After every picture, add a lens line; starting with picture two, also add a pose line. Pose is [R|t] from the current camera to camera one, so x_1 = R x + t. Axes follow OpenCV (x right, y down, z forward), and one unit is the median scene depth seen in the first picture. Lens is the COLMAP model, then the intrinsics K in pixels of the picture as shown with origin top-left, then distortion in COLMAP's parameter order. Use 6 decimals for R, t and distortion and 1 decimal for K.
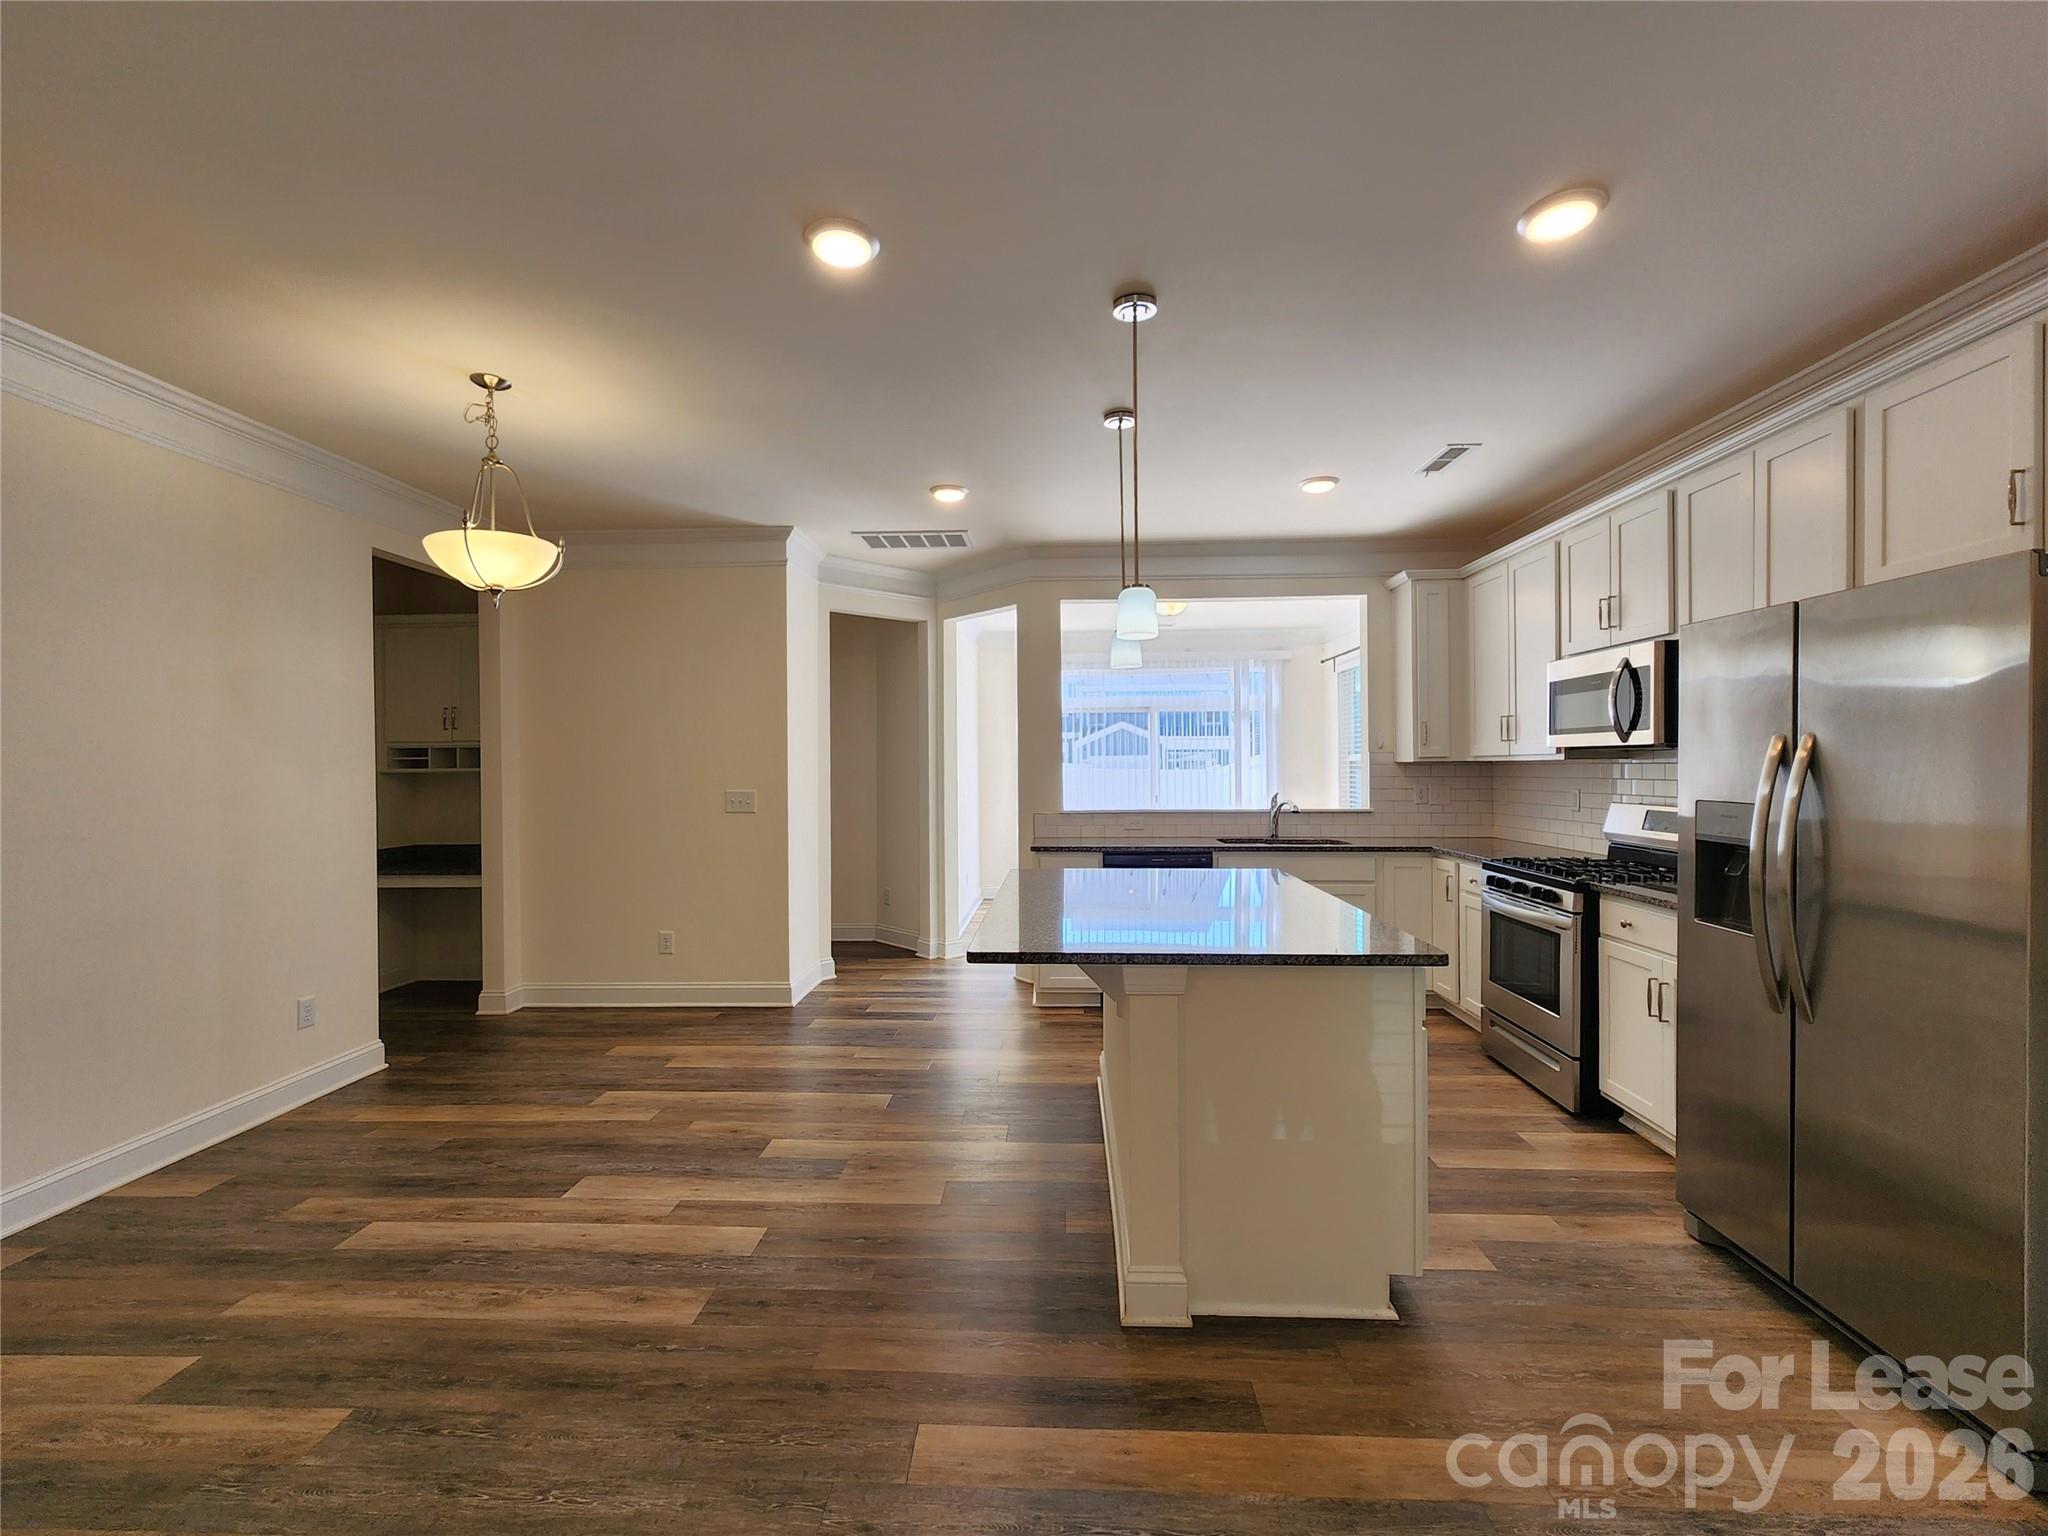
lens RADIAL K [[843.8, 0, 1036.4], [0, 843.8, 773.6], [0, 0, 1]] dist [-0.002049, 0.000309]
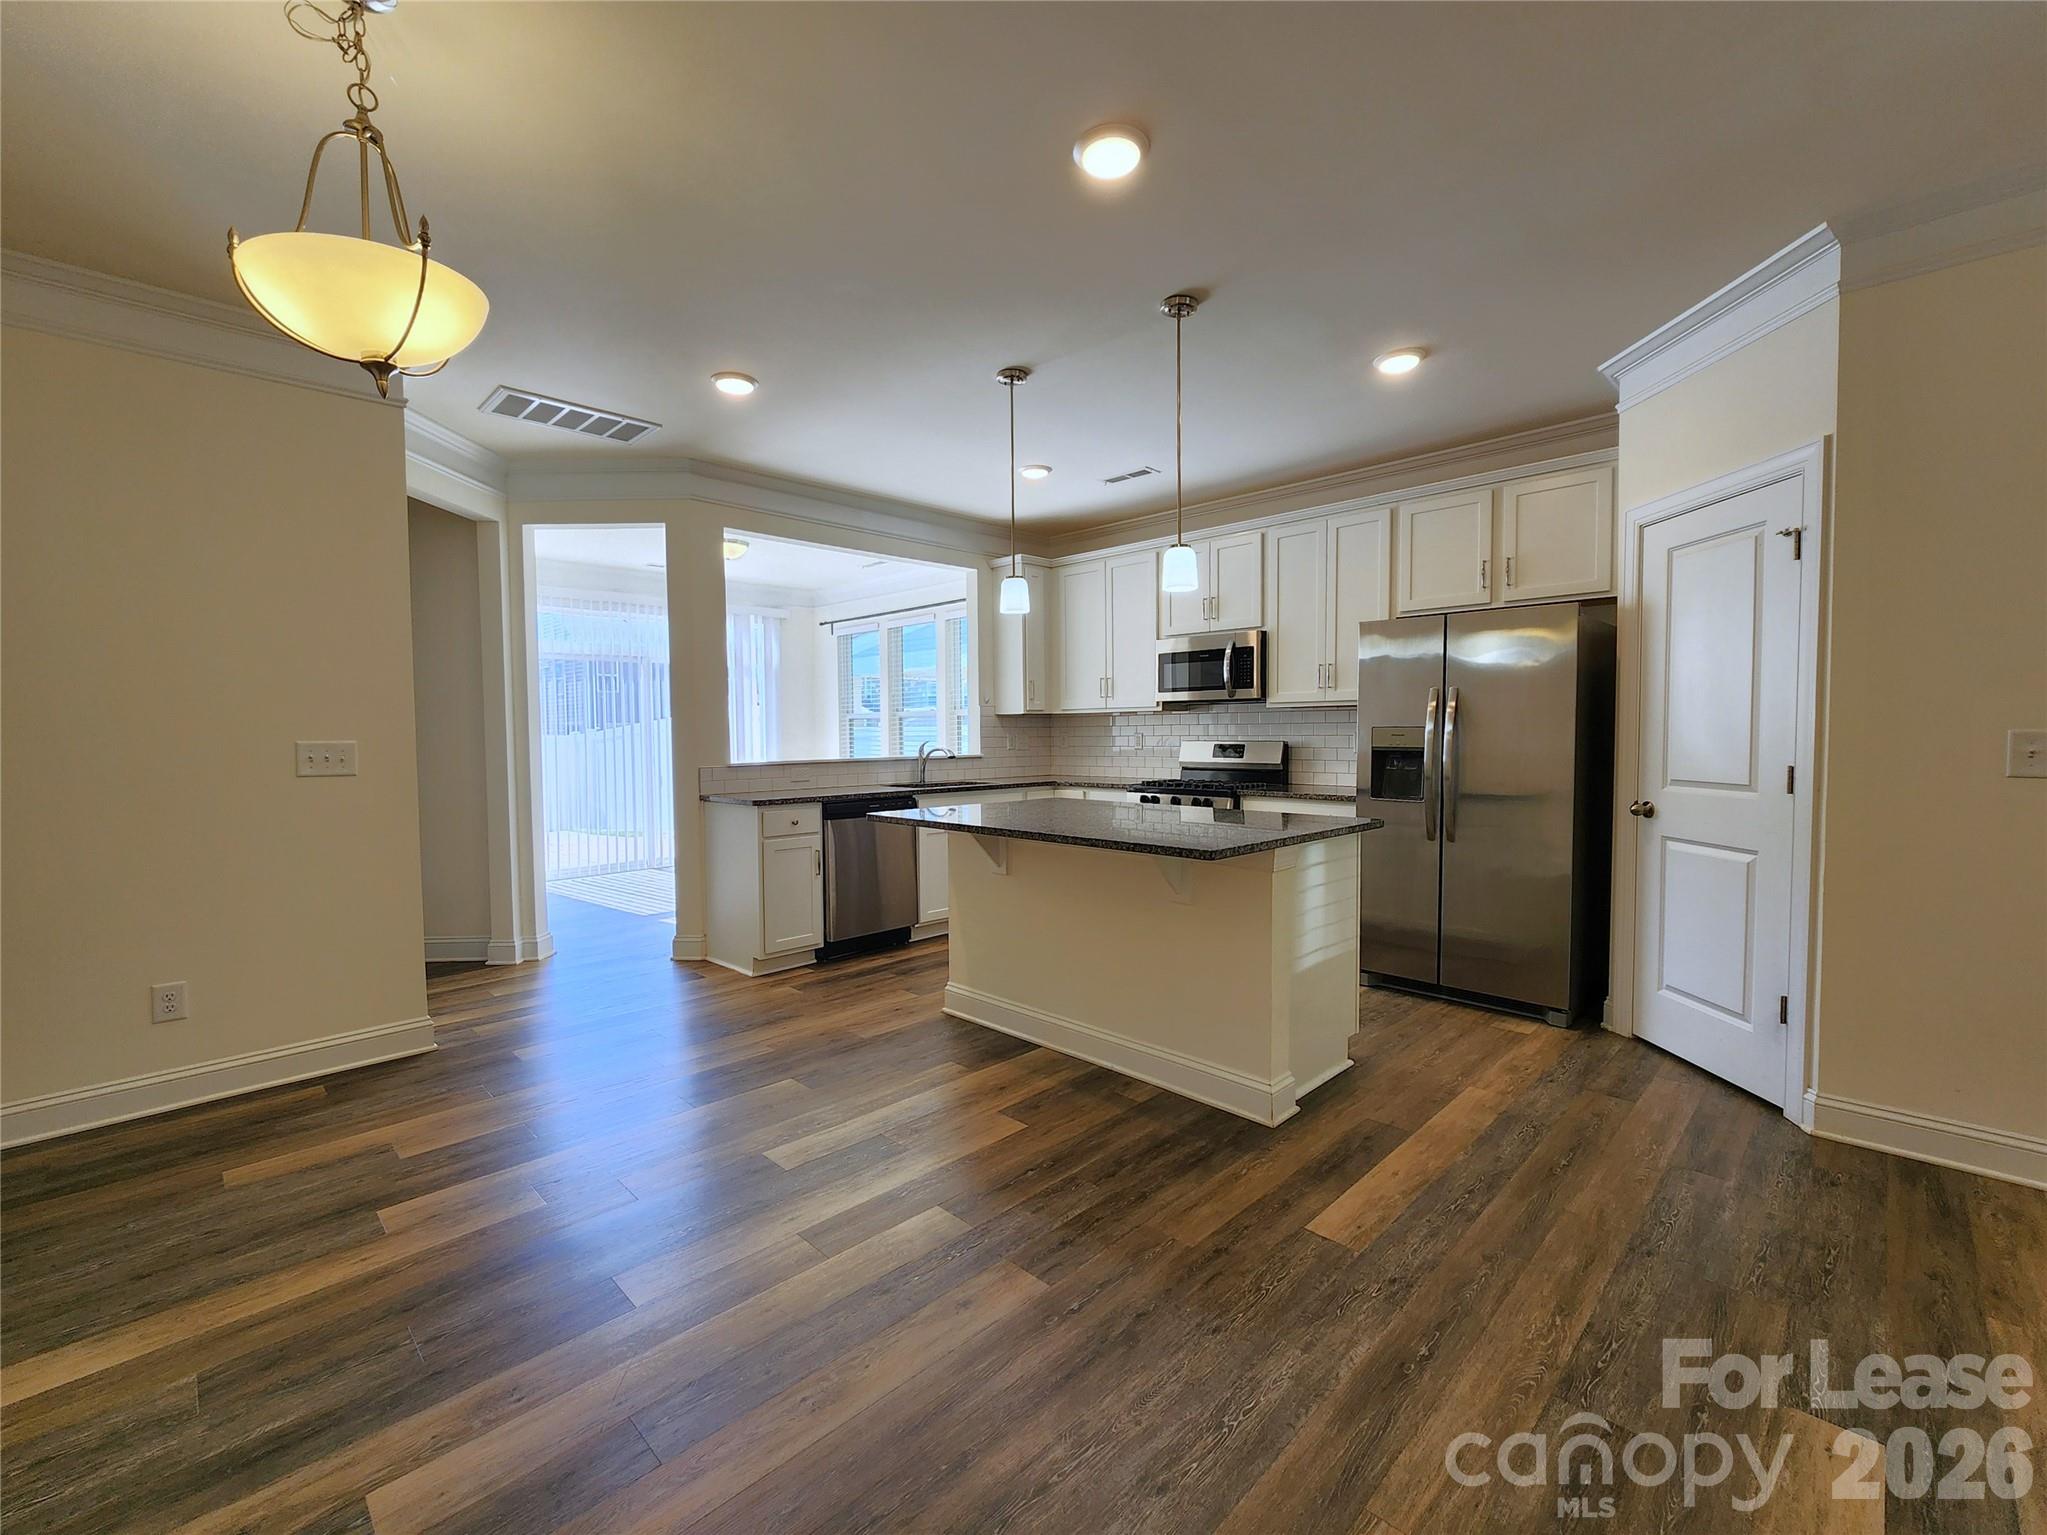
lens RADIAL K [[843.4, 0, 1028.9], [0, 843.4, 772.0], [0, 0, 1]] dist [-0.002049, 0.000309]
pose [[0.688251, -0.035253, 0.724615, -0.537170], [0.010701, 0.999203, 0.038449, 0.028577], [-0.725393, -0.018708, 0.688080, 0.197509]]
